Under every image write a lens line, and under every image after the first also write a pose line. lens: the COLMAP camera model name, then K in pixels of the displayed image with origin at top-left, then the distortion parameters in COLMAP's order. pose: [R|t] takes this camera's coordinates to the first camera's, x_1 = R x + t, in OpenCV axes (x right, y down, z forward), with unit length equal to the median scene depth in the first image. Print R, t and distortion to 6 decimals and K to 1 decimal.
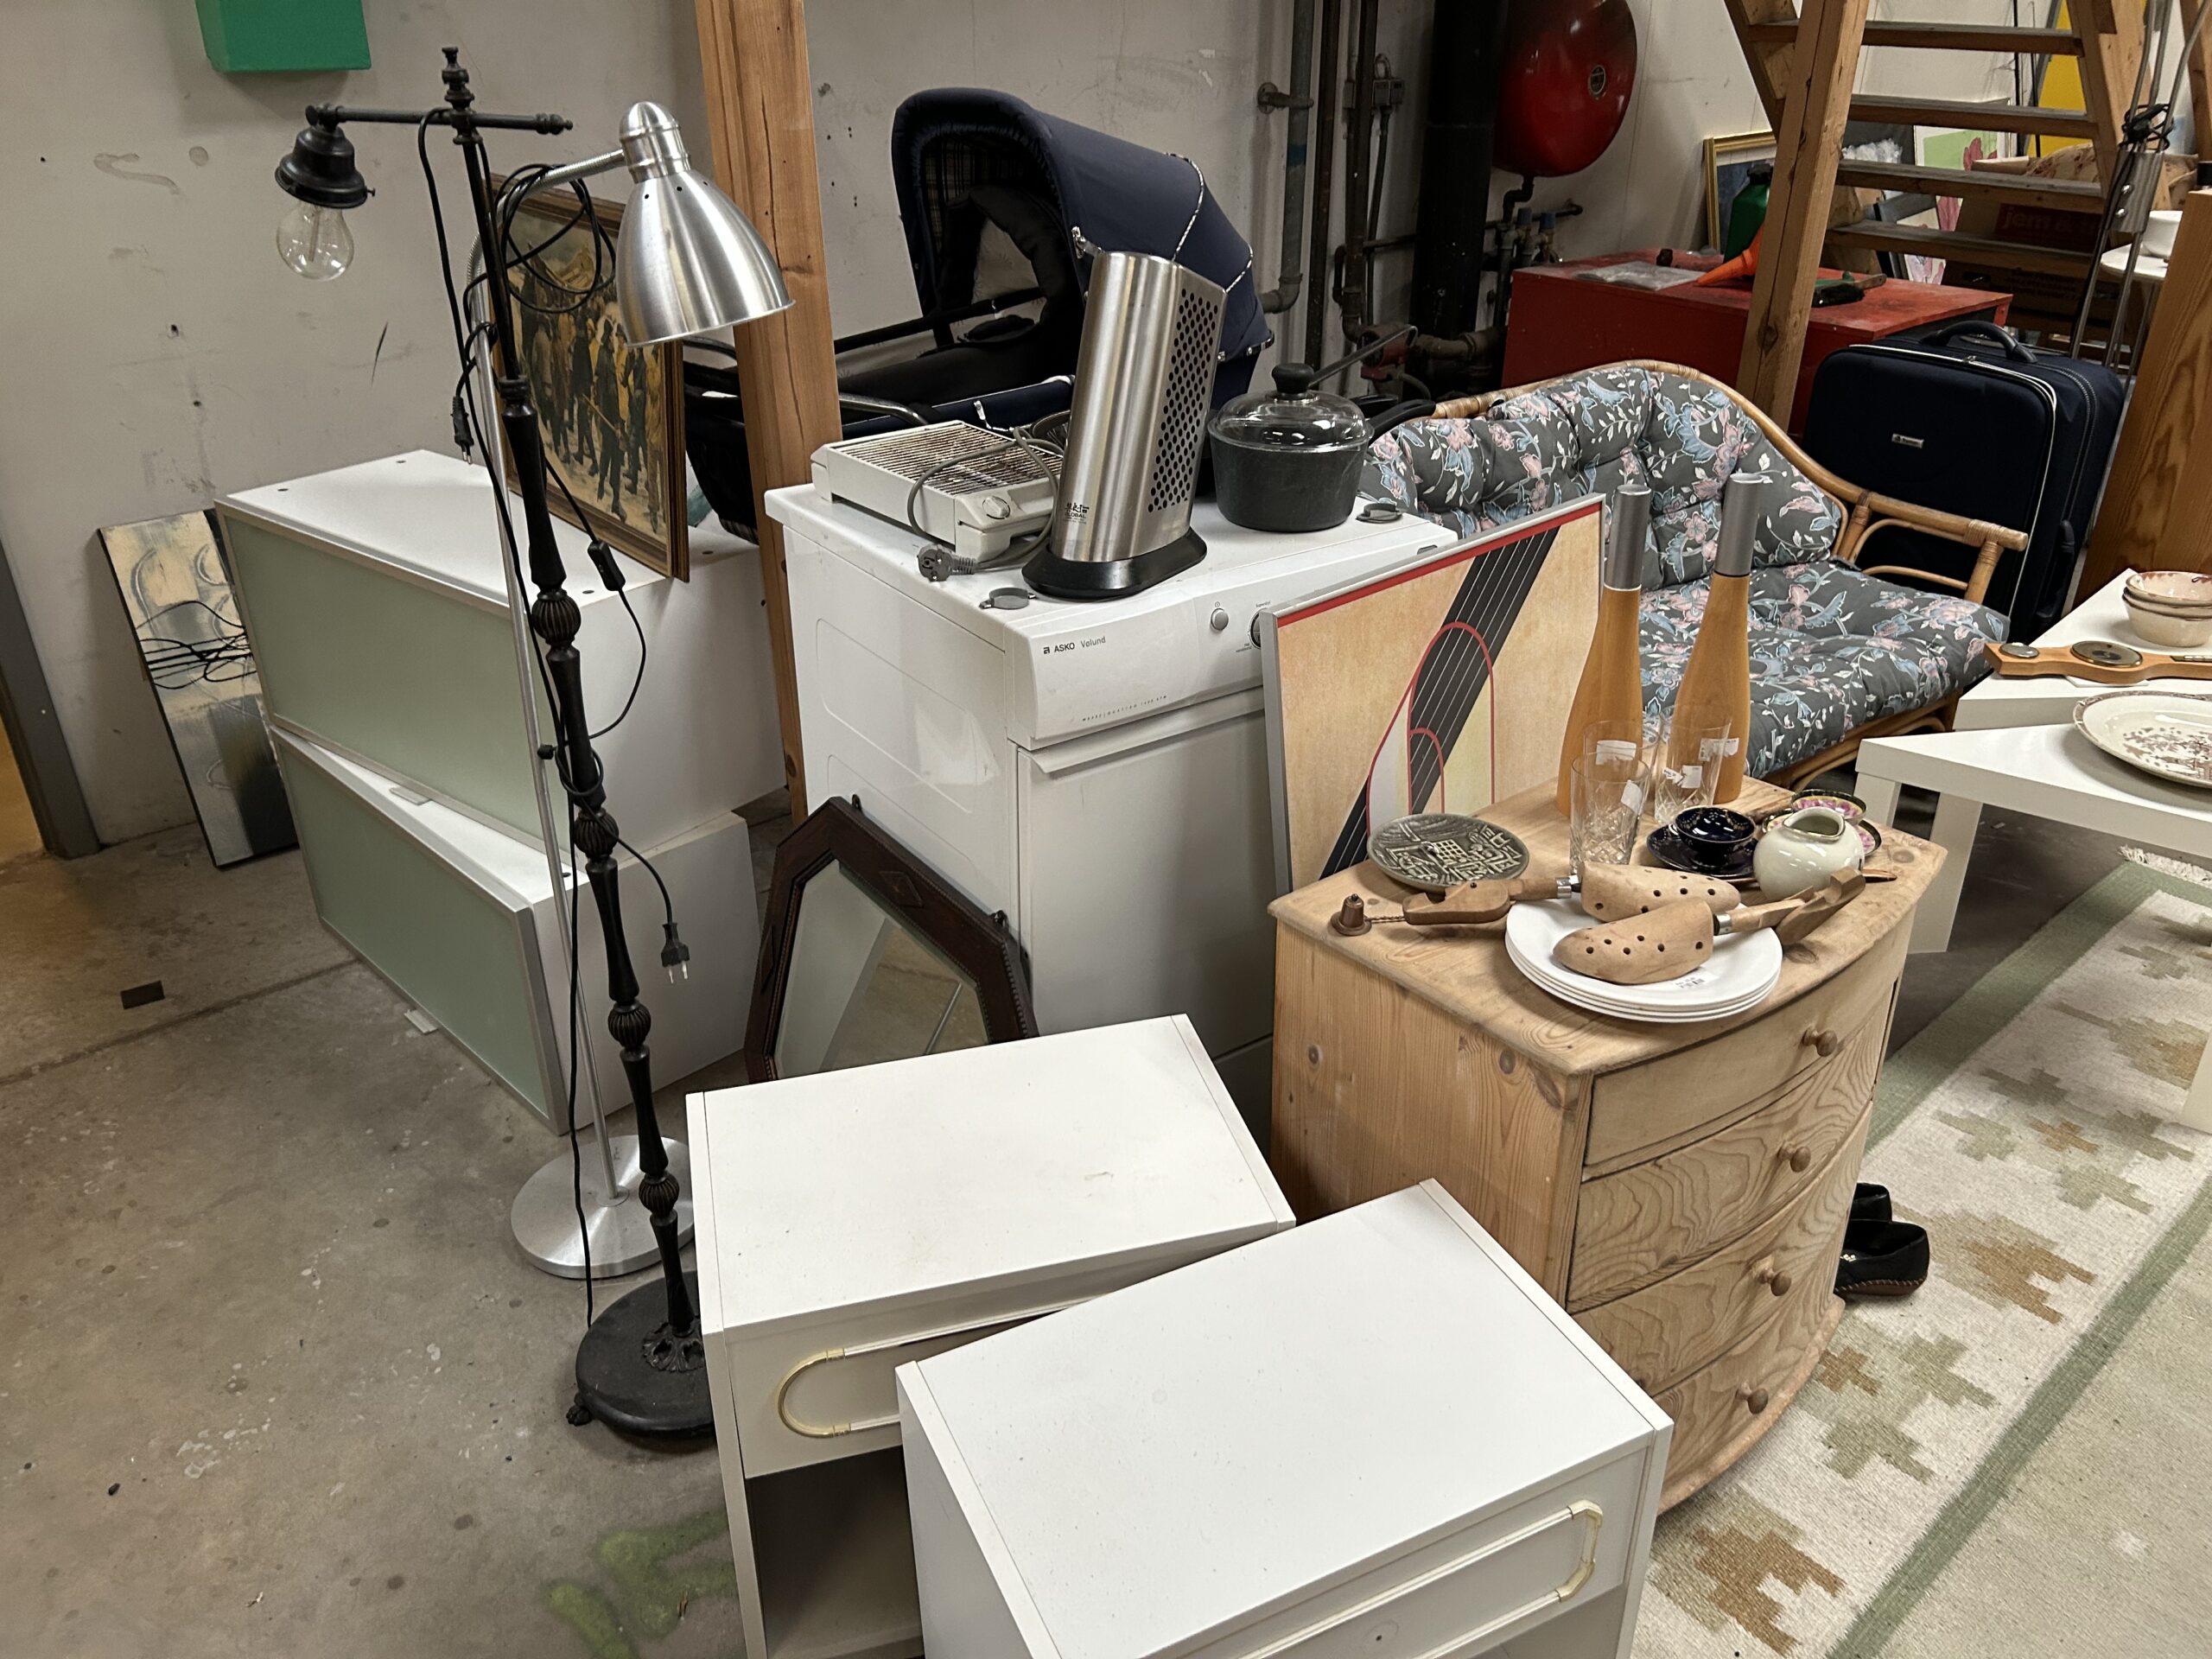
lens RADIAL K [[1660.6, 0, 1102.3], [0, 1660.6, 818.2], [0, 0, 1]] dist [0.044584, -0.047074]
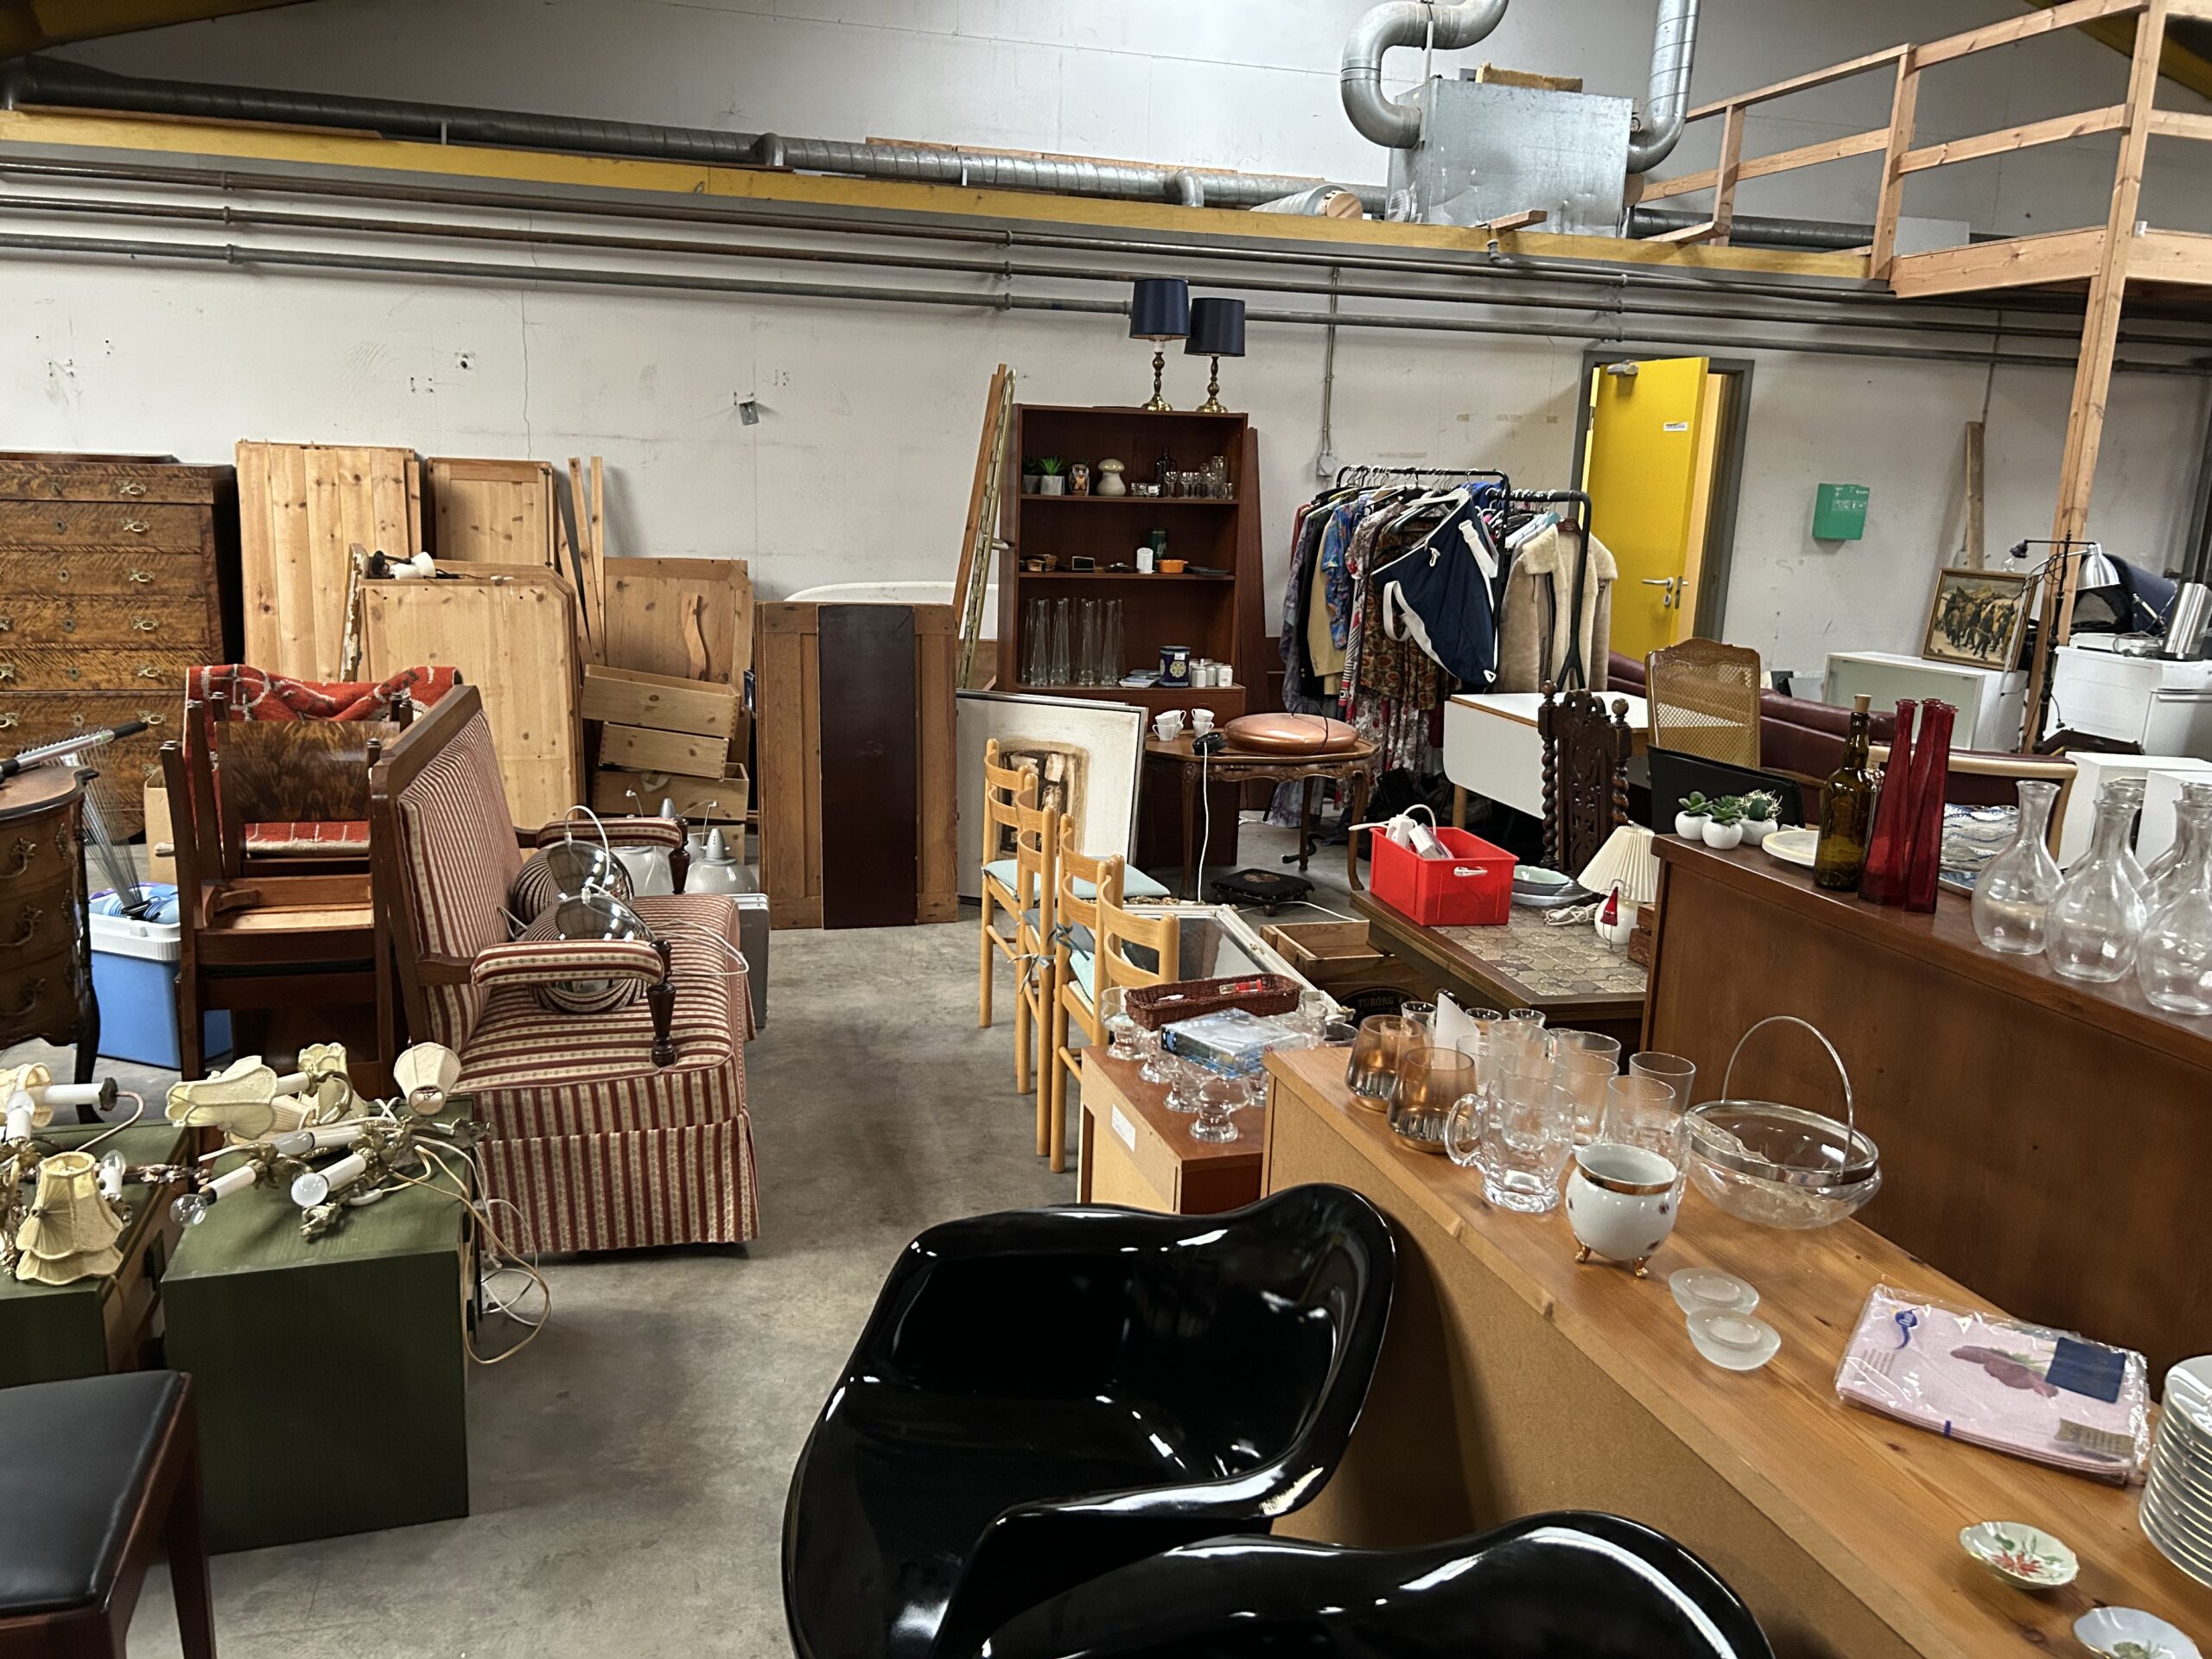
lens RADIAL K [[1660.6, 0, 1089.8], [0, 1660.6, 813.5], [0, 0, 1]] dist [0.044584, -0.047074]
pose [[0.926052, 0.118017, -0.358470, -0.608724], [-0.215236, 0.945386, -0.244784, 1.153031], [0.310004, 0.303838, 0.900877, -2.189814]]
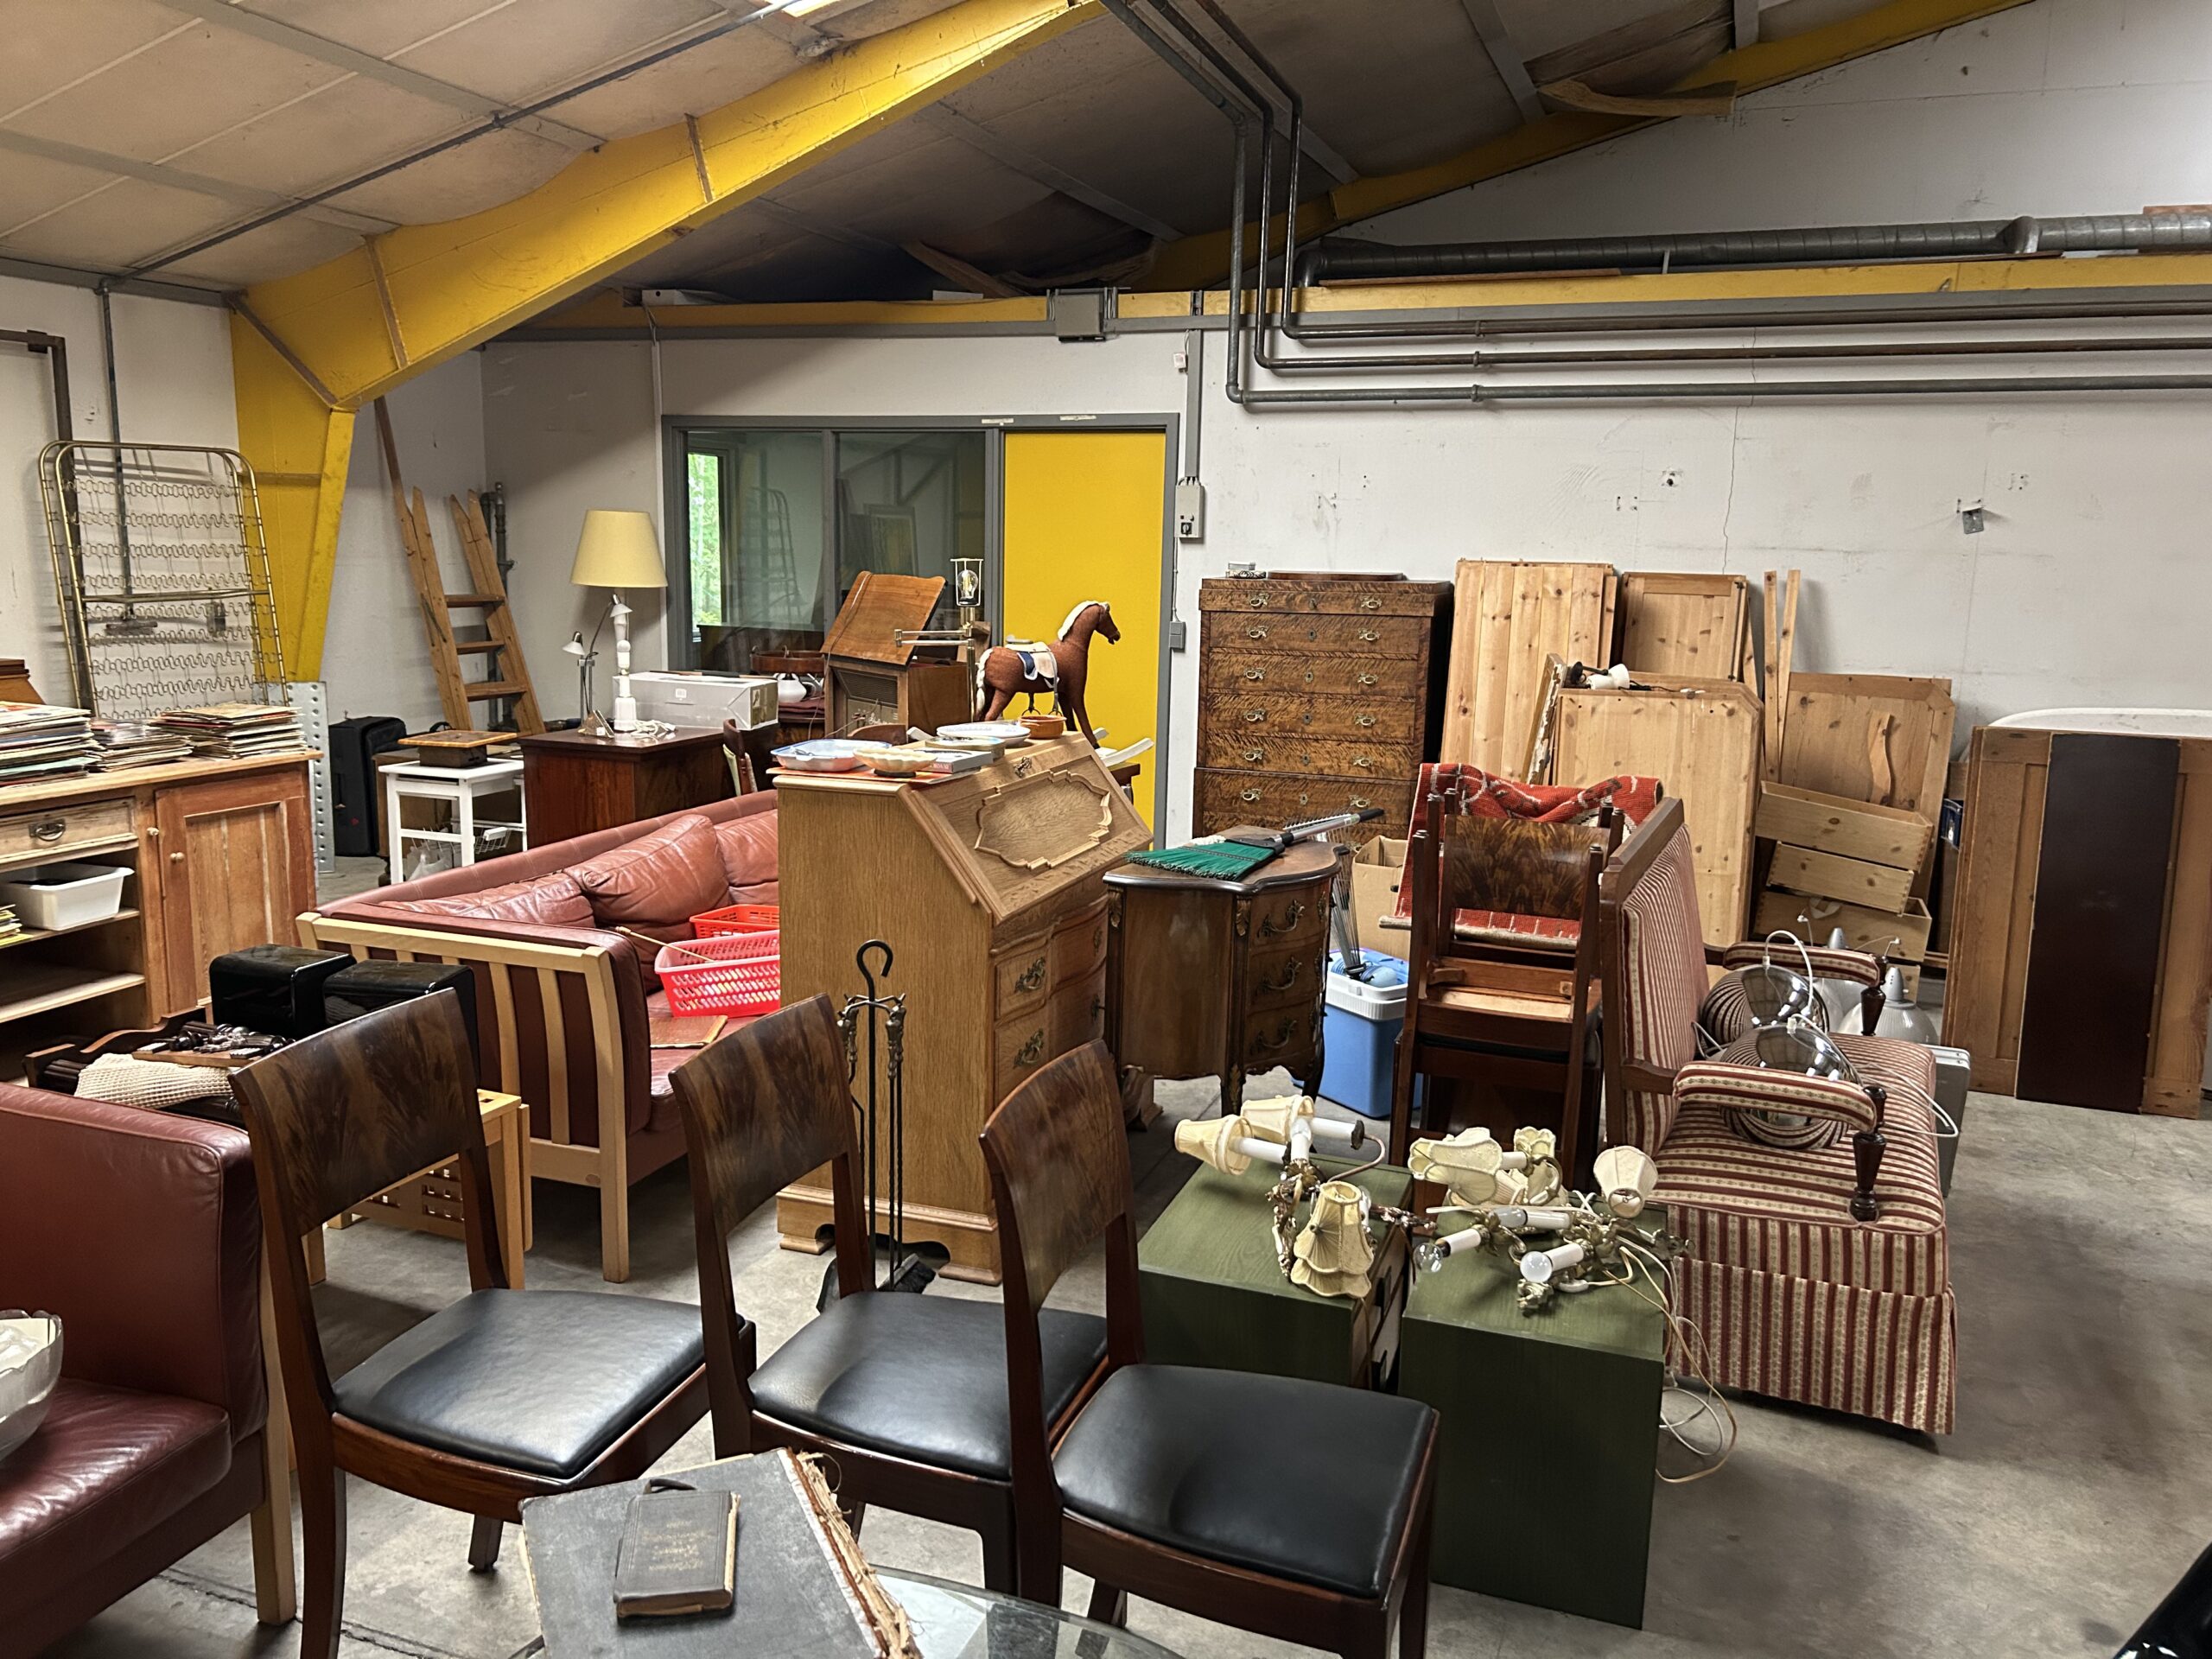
lens RADIAL K [[1660.6, 0, 1097.1], [0, 1660.6, 832.0], [0, 0, 1]] dist [0.044584, -0.047074]
pose [[0.512369, 0.170028, -0.841765, -0.652748], [-0.429713, 0.899425, -0.079884, 1.170491], [0.743522, 0.402648, 0.533901, -2.232980]]
